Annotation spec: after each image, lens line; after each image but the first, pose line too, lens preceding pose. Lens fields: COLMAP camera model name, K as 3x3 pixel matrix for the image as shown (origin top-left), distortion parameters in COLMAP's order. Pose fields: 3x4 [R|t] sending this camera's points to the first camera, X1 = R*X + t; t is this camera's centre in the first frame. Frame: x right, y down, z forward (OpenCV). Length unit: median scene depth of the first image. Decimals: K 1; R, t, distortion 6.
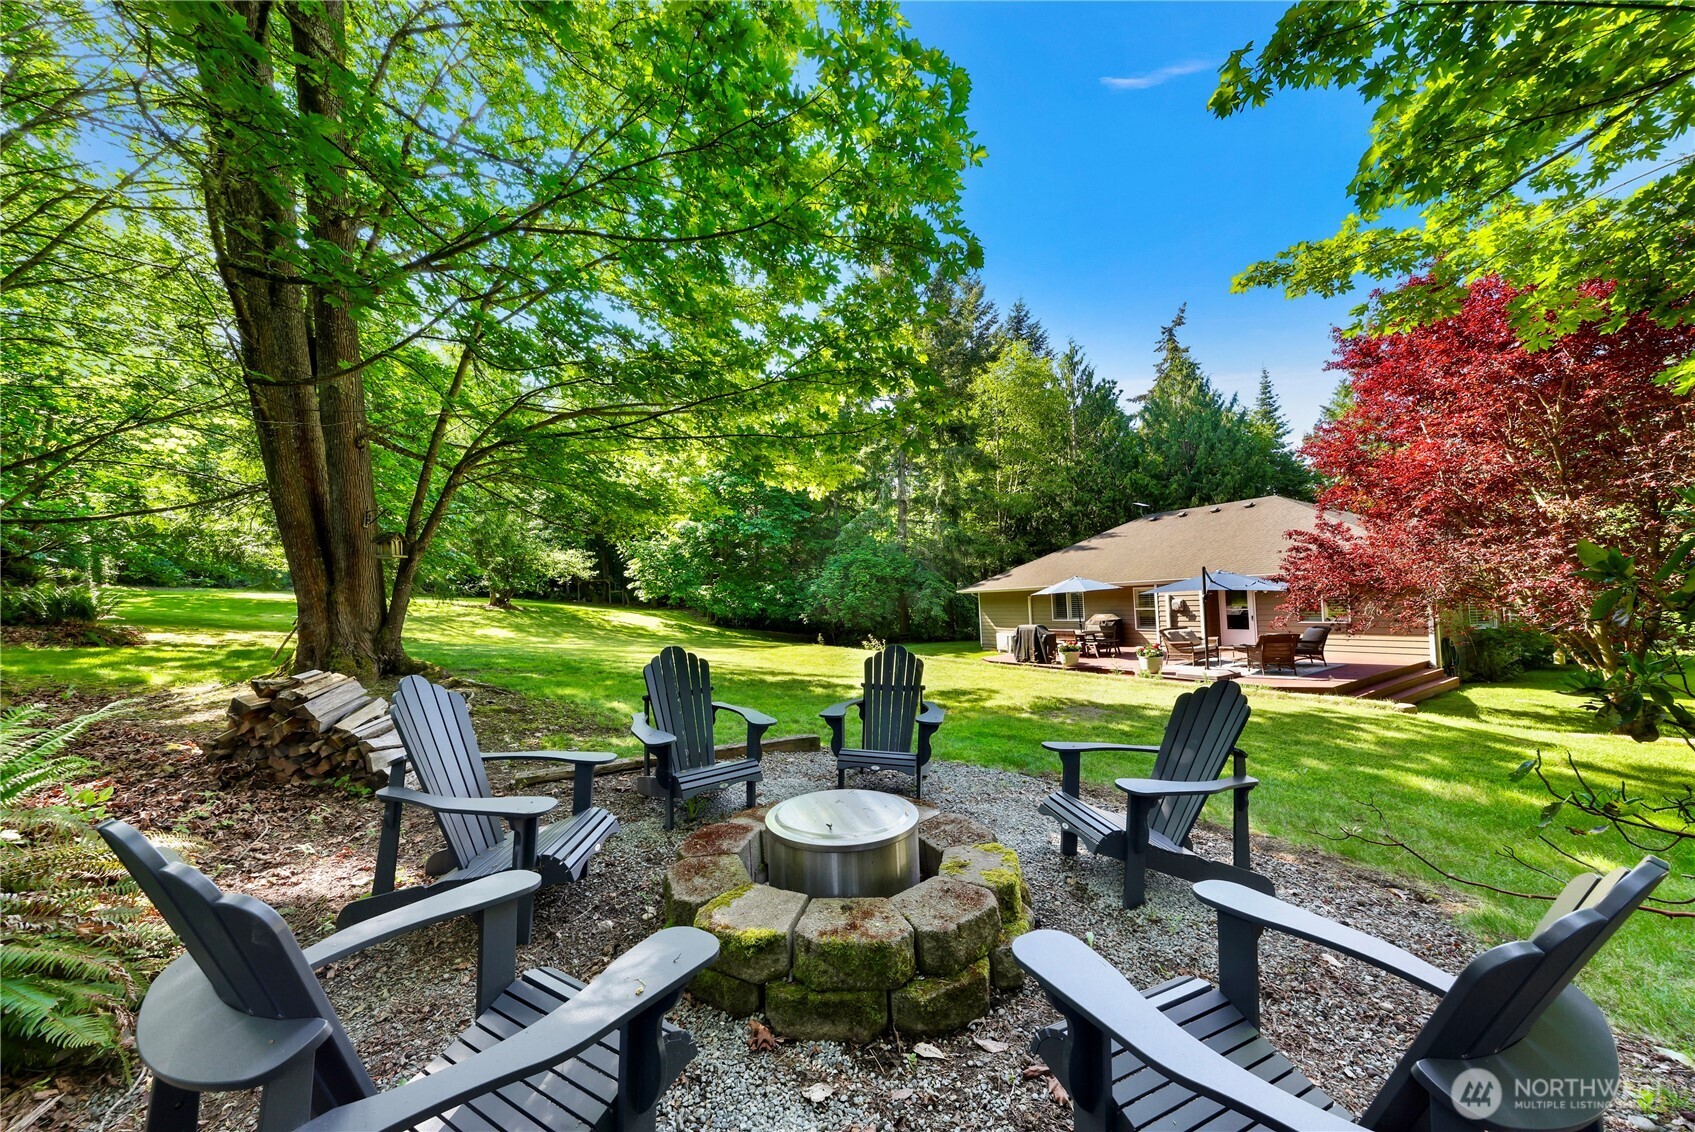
lens RADIAL K [[594.1, 0, 845.9], [0, 594.1, 585.7], [0, 0, 1]] dist [0.000106, 0.000020]
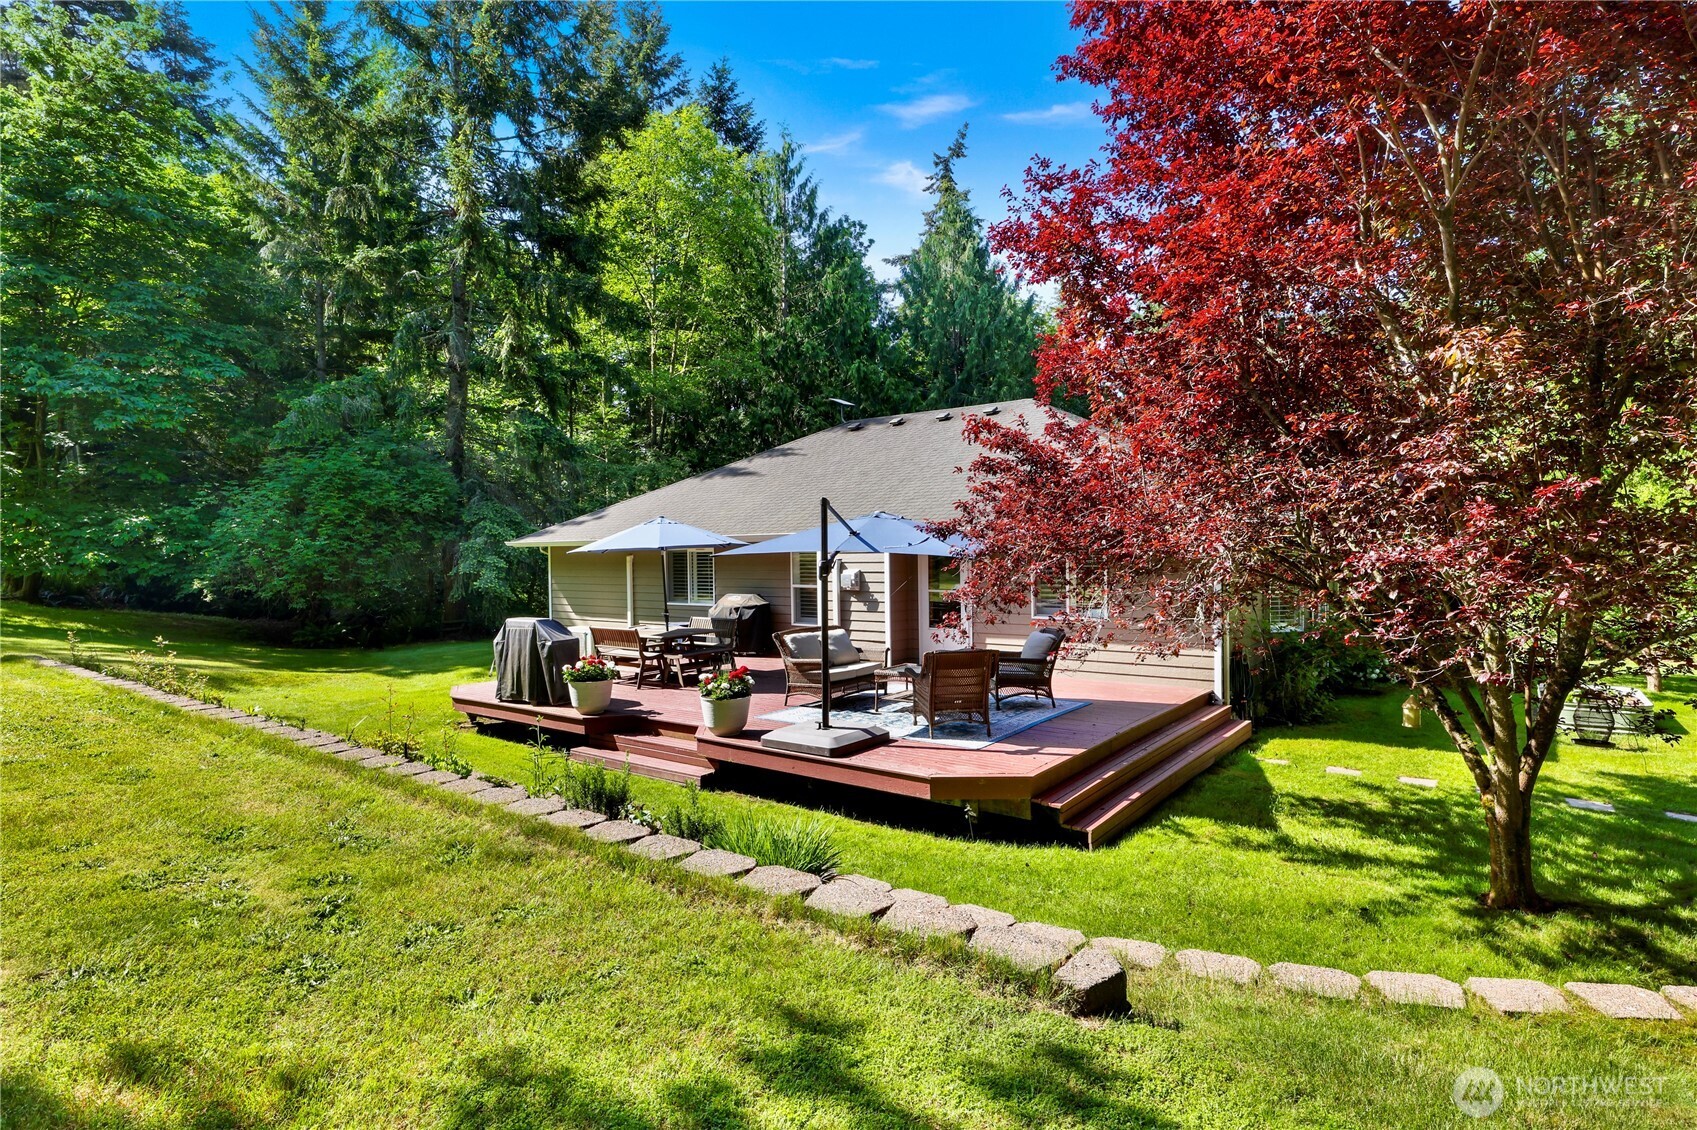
lens RADIAL K [[906.8, 0, 848.5], [0, 906.8, 565.0], [0, 0, 1]] dist [0.000924, -0.000046]
pose [[0.930430, 0.032666, 0.365012, 0.181054], [-0.042460, 0.998921, 0.018835, 0.002486], [-0.364003, -0.033023, 0.930812, 0.173917]]
